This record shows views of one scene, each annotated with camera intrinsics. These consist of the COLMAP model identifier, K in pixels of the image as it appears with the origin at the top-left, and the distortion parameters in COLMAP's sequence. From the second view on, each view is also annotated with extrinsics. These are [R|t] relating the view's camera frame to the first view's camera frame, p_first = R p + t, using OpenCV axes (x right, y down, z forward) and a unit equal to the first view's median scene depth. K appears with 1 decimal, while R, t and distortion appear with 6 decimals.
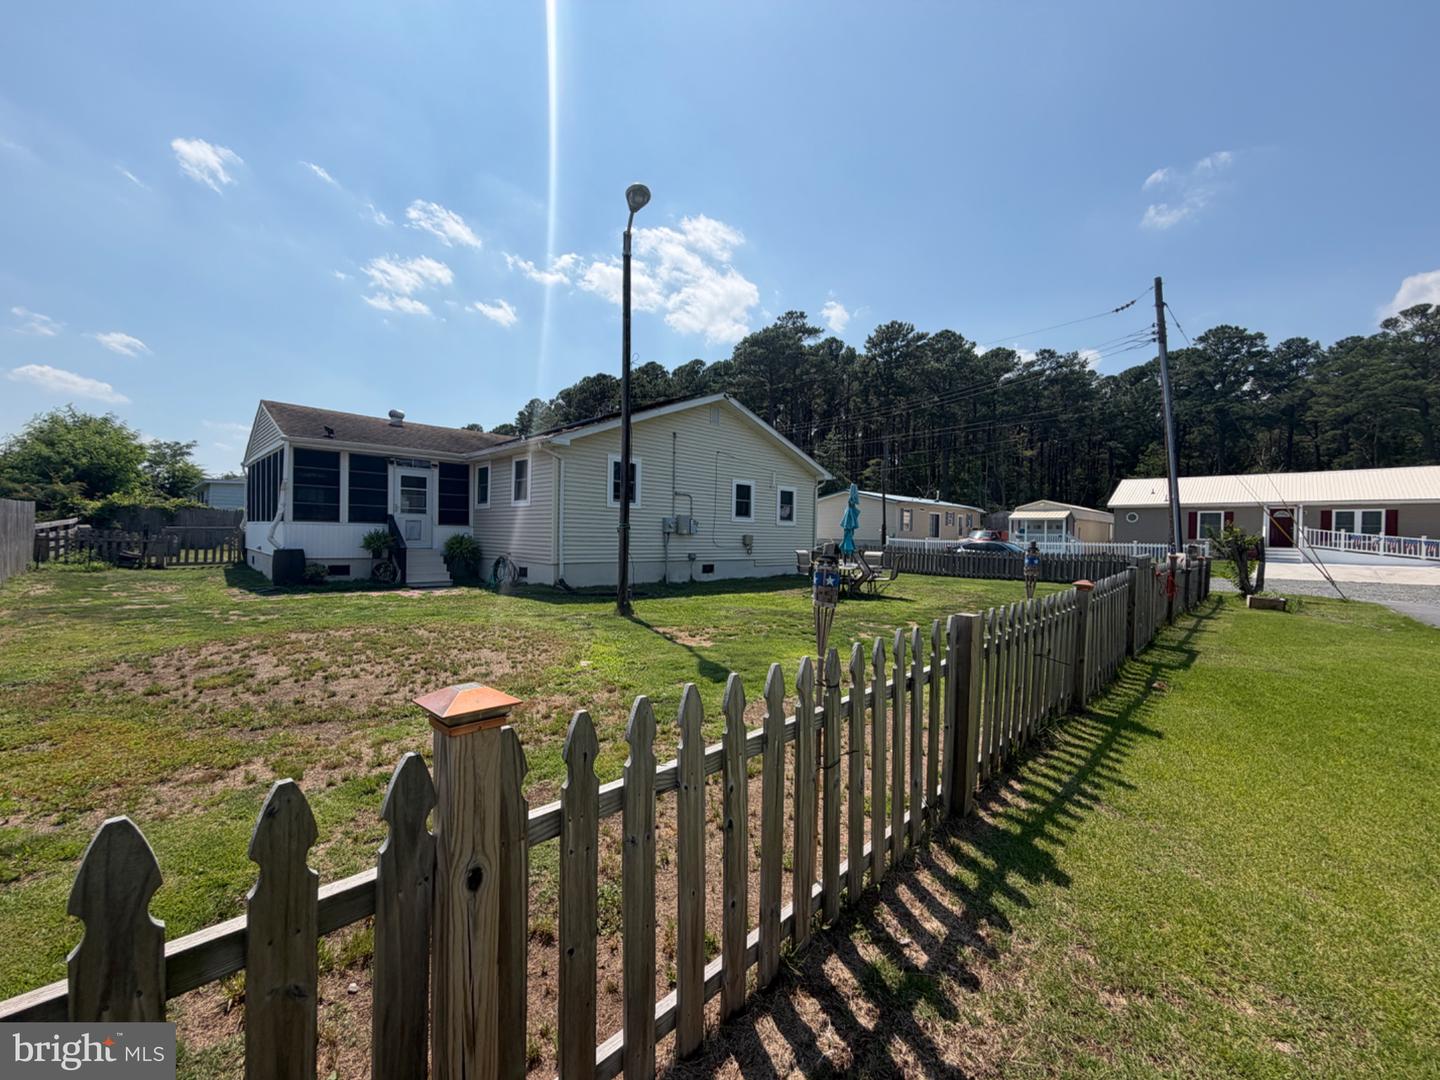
lens RADIAL K [[593.9, 0, 712.4], [0, 593.9, 537.2], [0, 0, 1]] dist [0.000080, 0.000152]
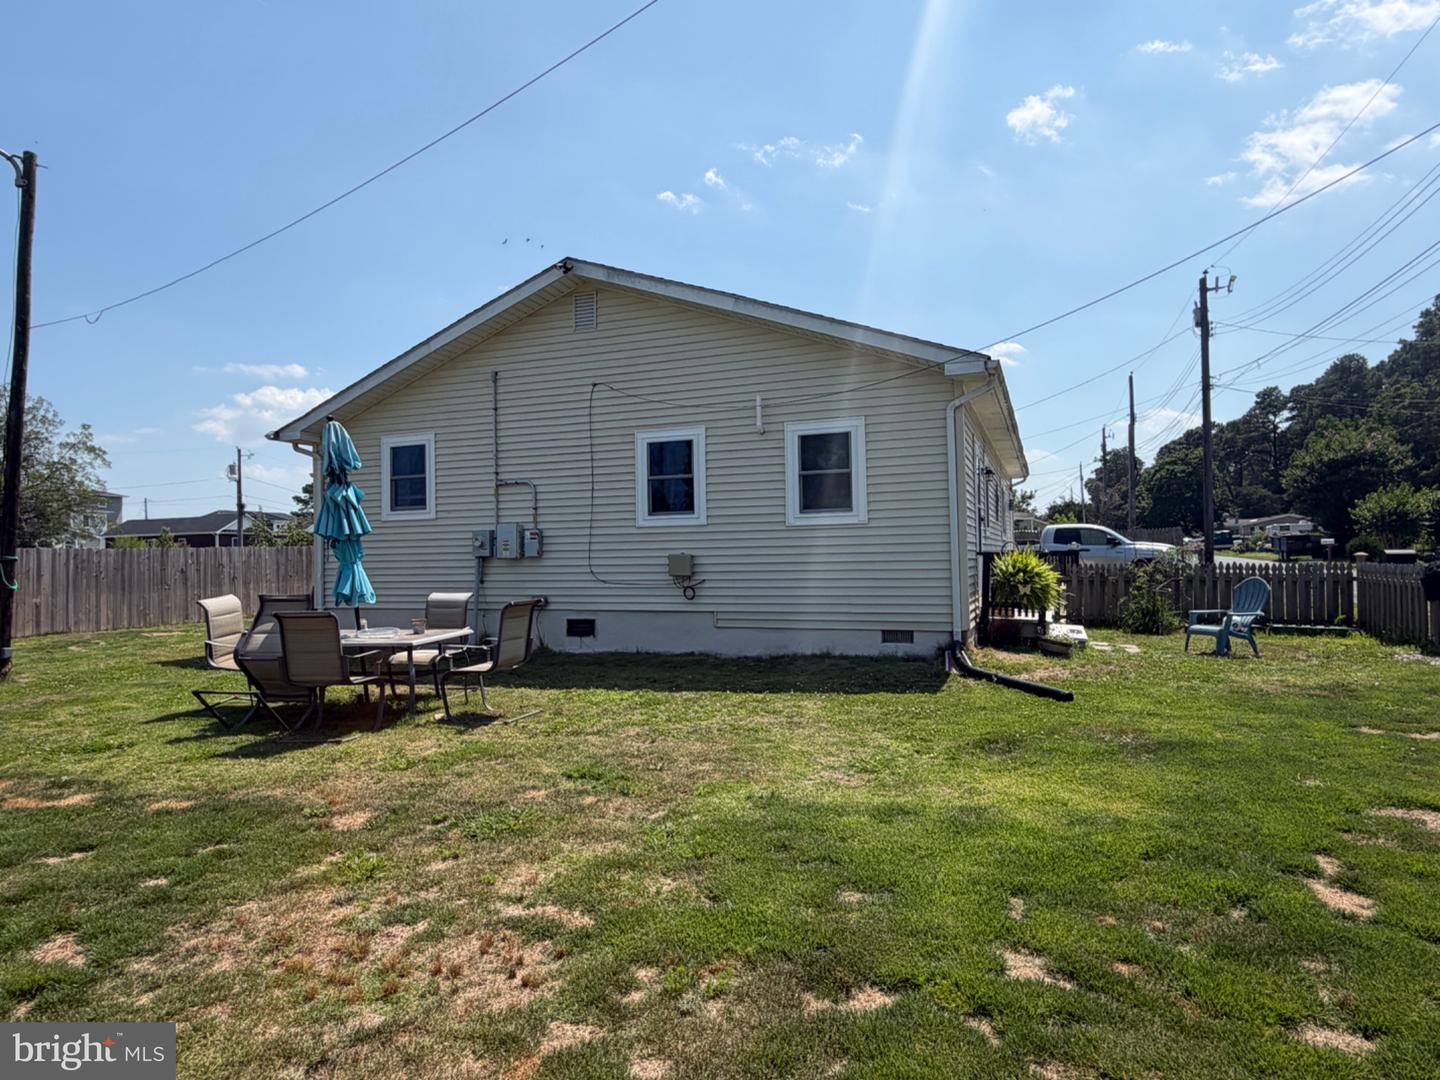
lens RADIAL K [[855.0, 0, 720.0], [0, 855.0, 540.0], [0, 0, 1]] dist [-0.002040, 0.000103]
pose [[0.396130, -0.034634, -0.917541, 0.623379], [0.028815, 0.999265, -0.025279, 0.001998], [0.917742, -0.016425, 0.396837, 0.750585]]
